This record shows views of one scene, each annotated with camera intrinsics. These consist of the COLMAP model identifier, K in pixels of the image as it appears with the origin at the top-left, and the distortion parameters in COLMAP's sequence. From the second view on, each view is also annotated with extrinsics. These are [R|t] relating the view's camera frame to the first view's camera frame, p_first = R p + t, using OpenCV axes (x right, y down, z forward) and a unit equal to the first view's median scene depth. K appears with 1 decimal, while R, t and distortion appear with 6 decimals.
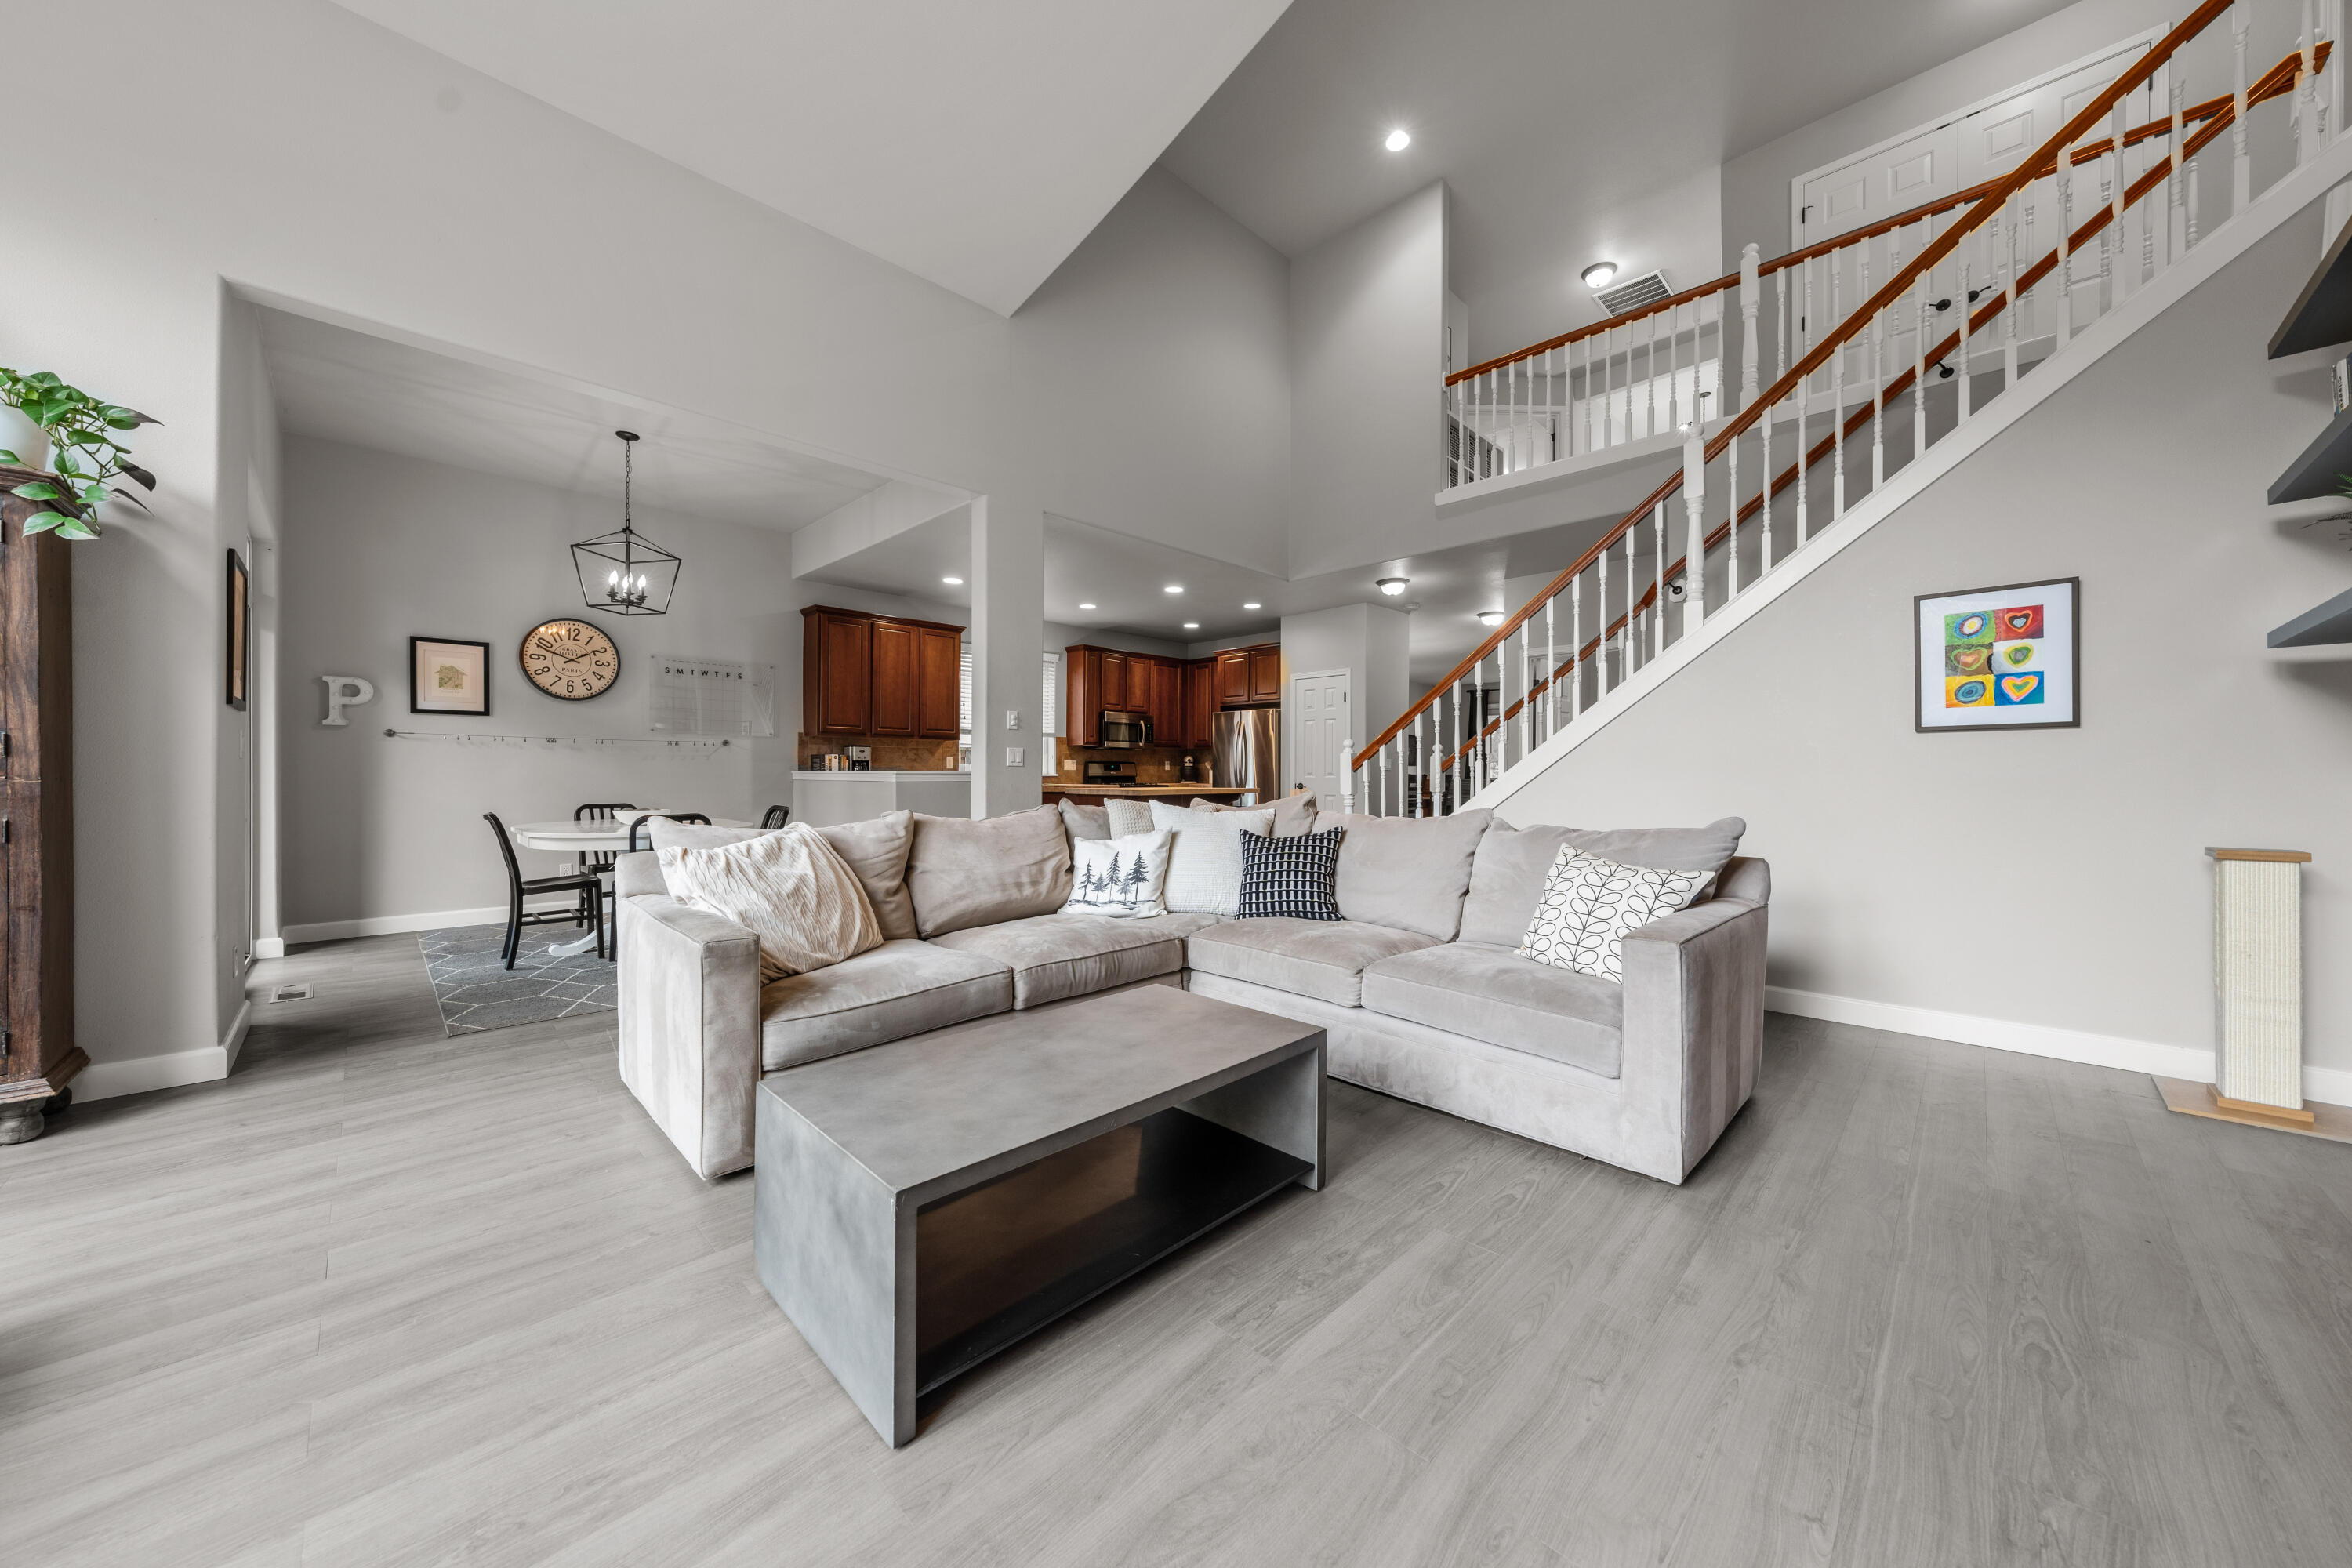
lens RADIAL K [[808.2, 0, 1173.5], [0, 808.2, 779.5], [0, 0, 1]] dist [-0.002980, 0.000597]
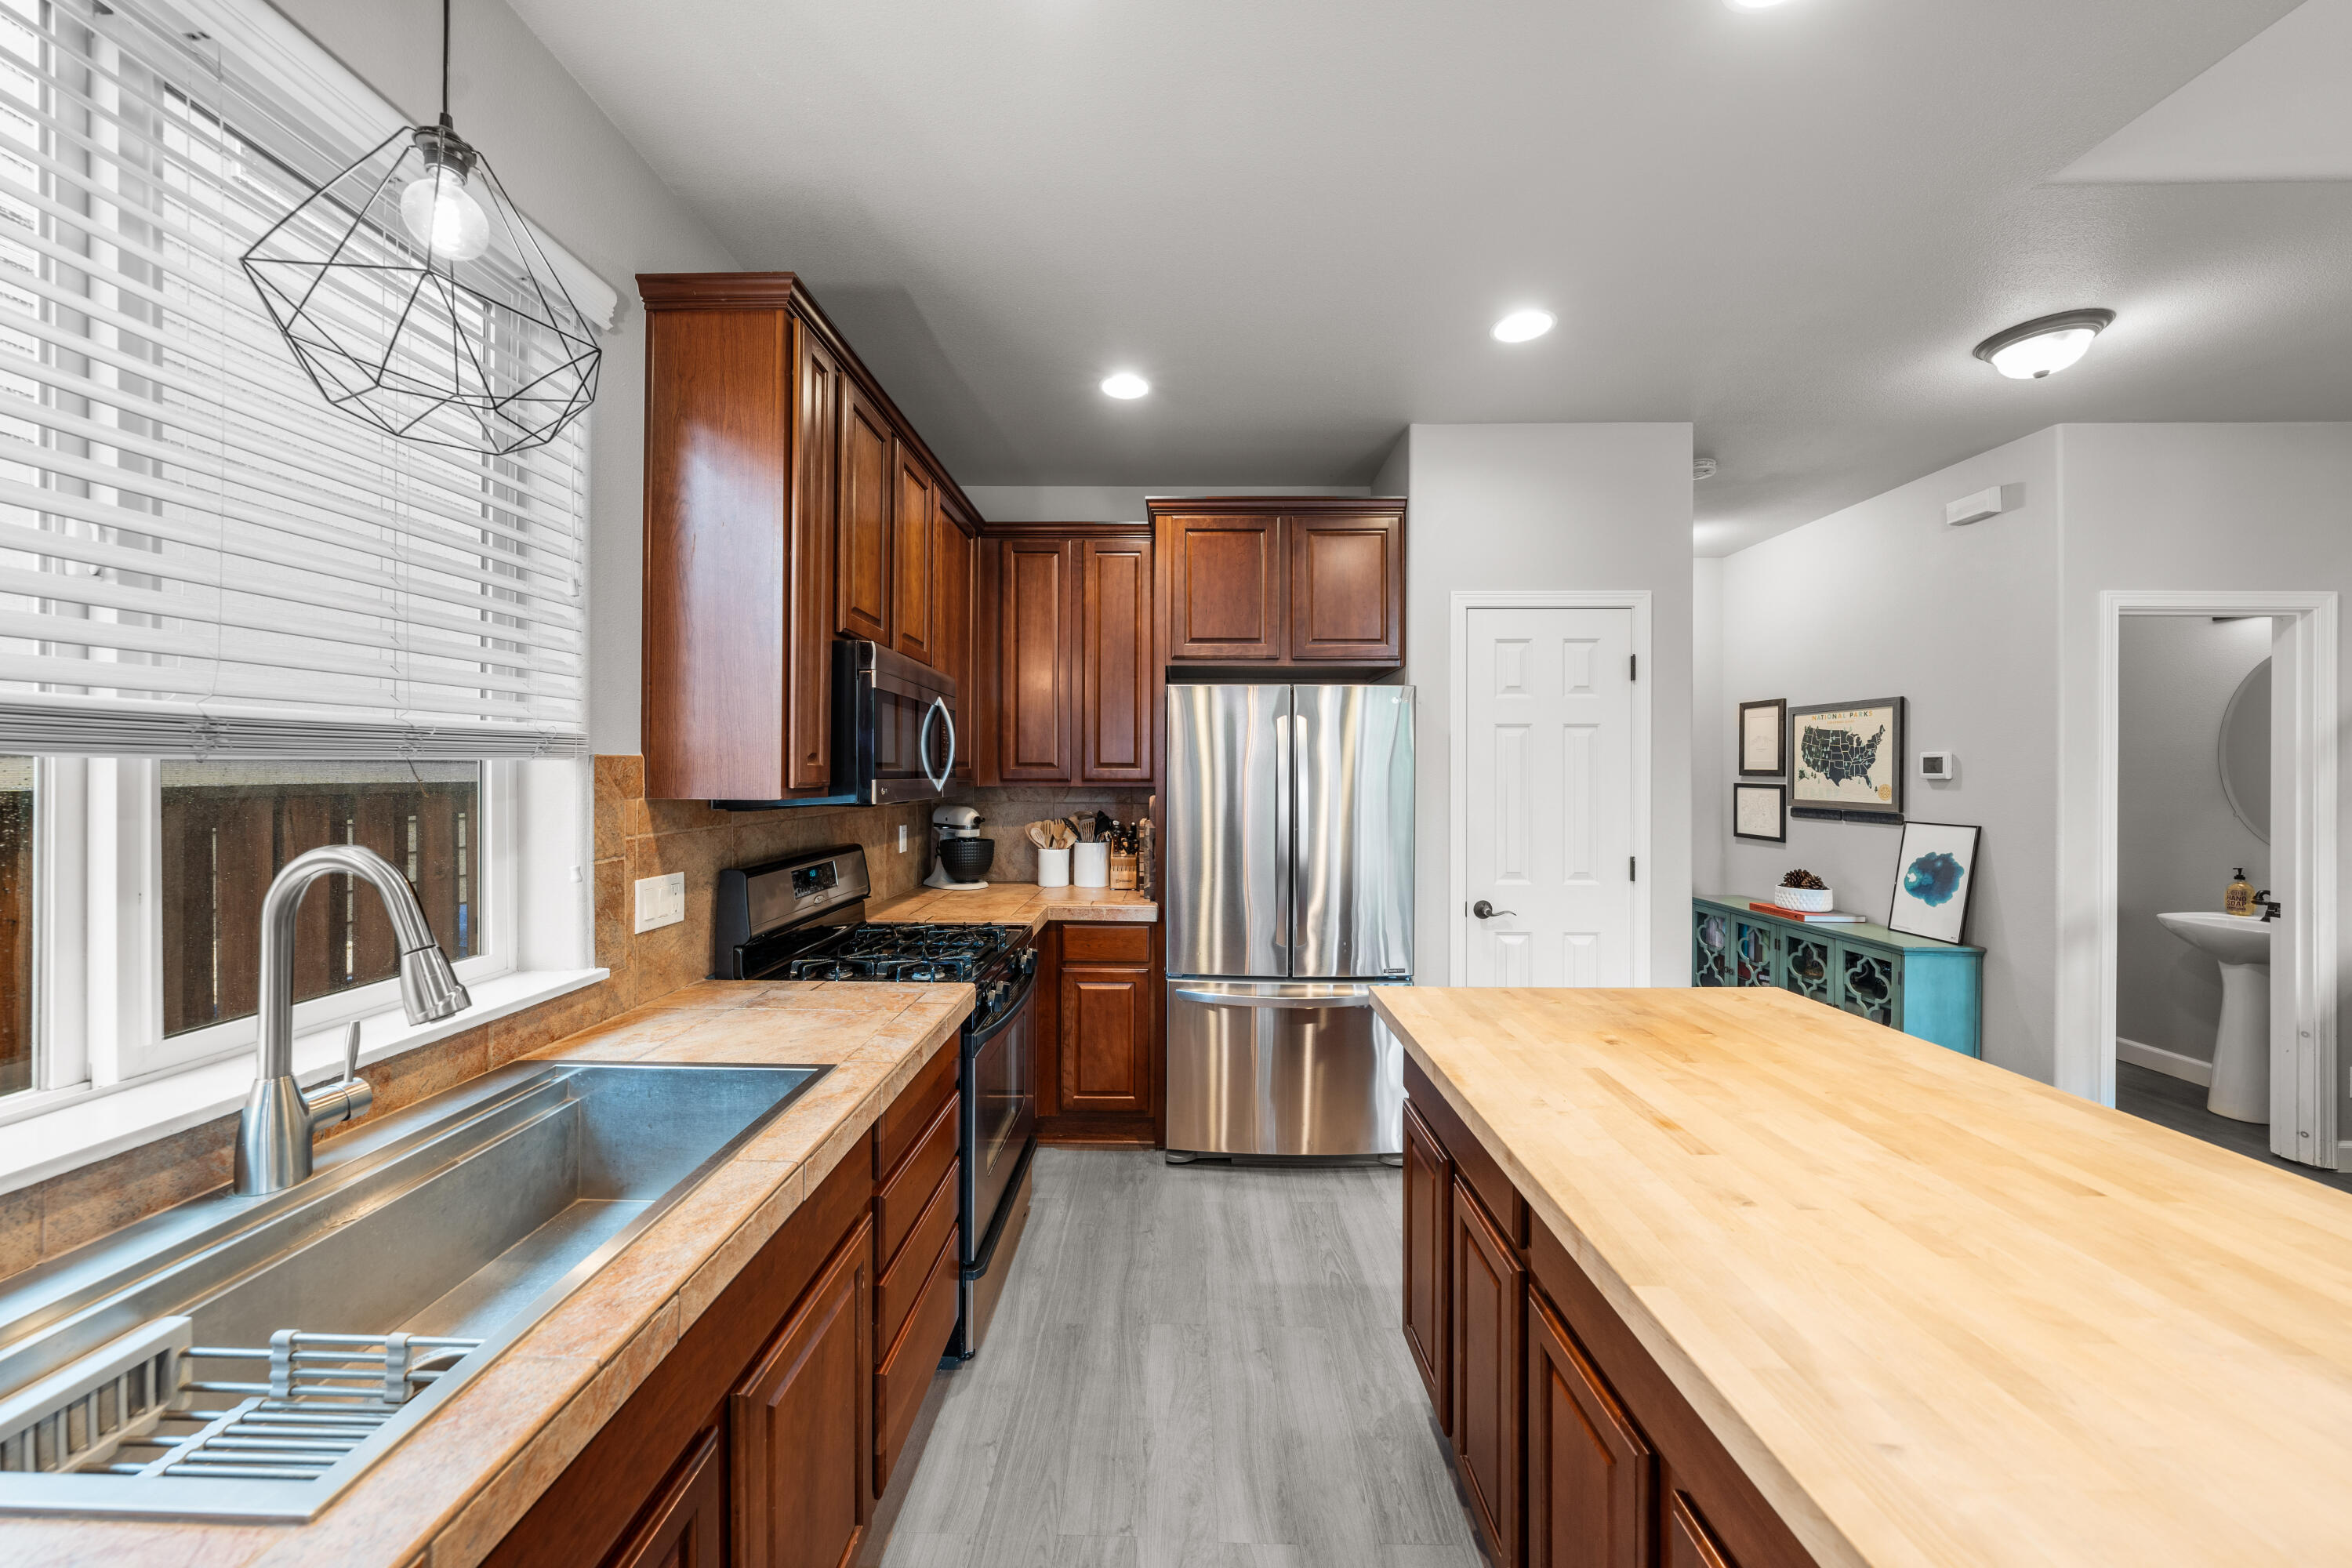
lens RADIAL K [[808.2, 0, 1197.8], [0, 808.2, 770.8], [0, 0, 1]] dist [-0.002980, 0.000597]
pose [[0.700453, 0.000498, 0.713698, -0.271886], [0.004049, 0.999981, -0.004672, -0.073865], [-0.713687, 0.006162, 0.700438, 1.209977]]
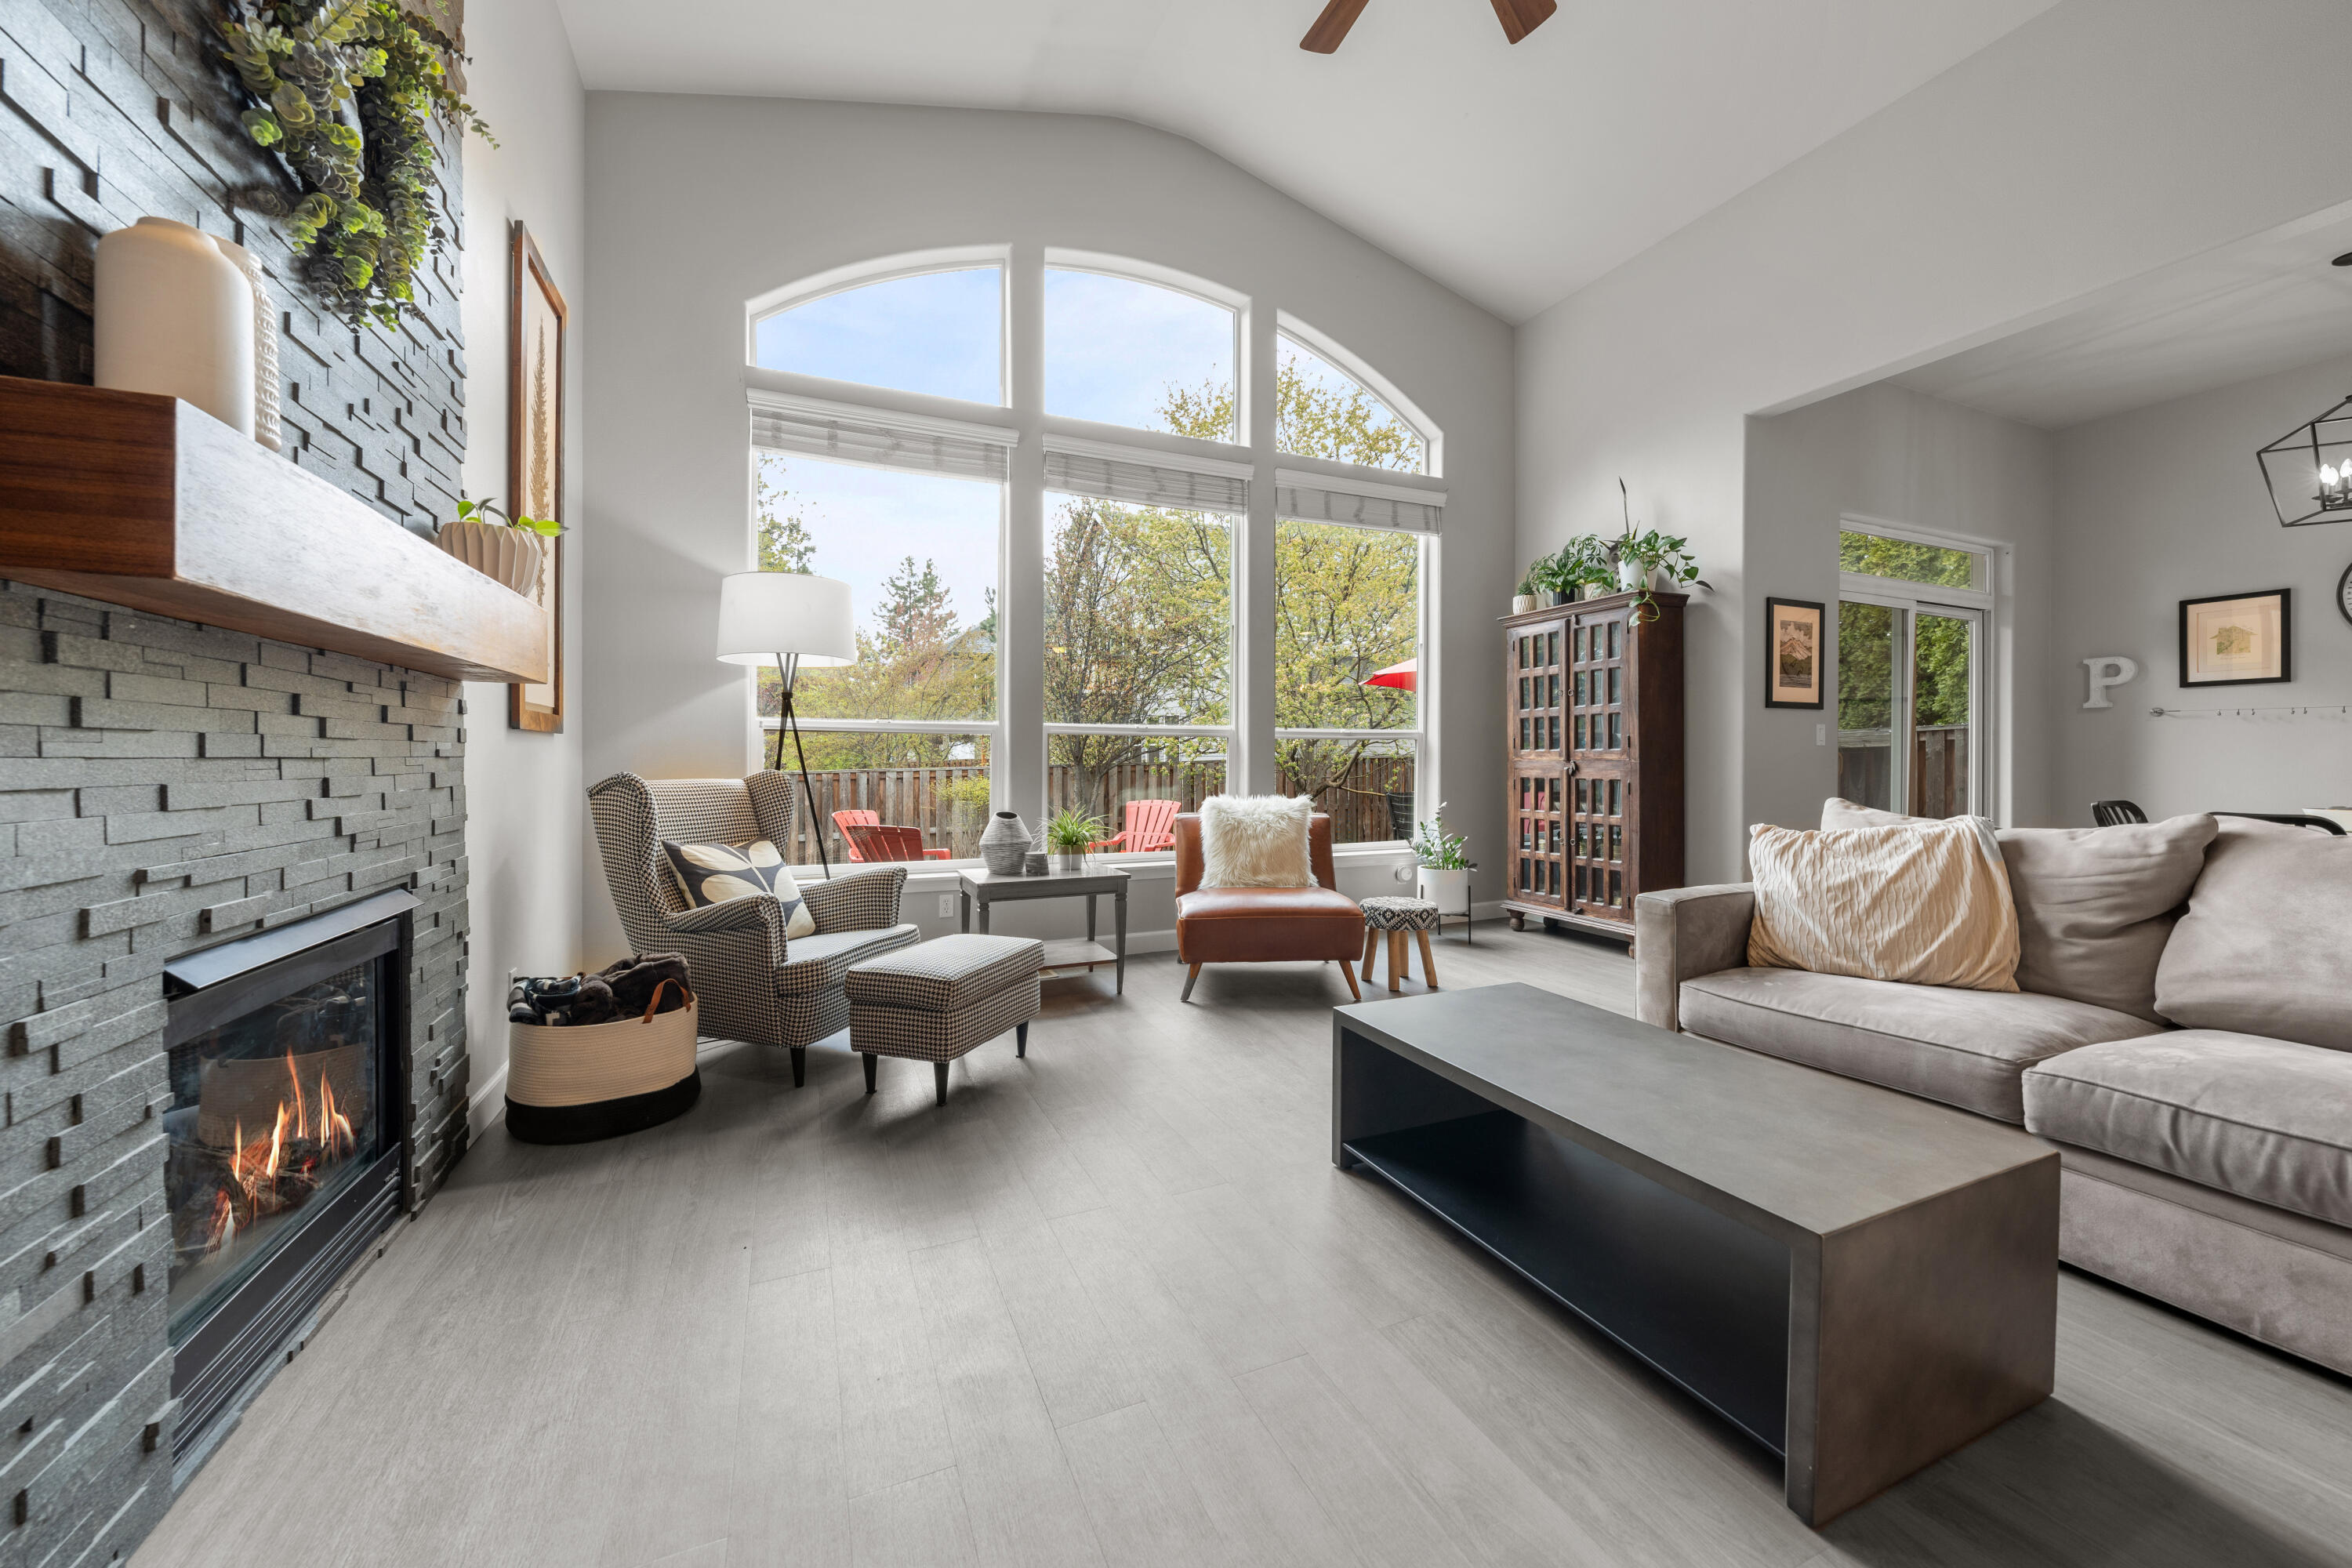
lens RADIAL K [[868.9, 0, 1174.5], [0, 868.9, 759.9], [0, 0, 1]] dist [-0.001317, 0.000015]
pose [[-0.364517, -0.000586, -0.931197, 0.306503], [-0.004377, 0.999990, 0.001084, 0.000282], [0.931186, 0.004471, -0.364516, 0.286643]]
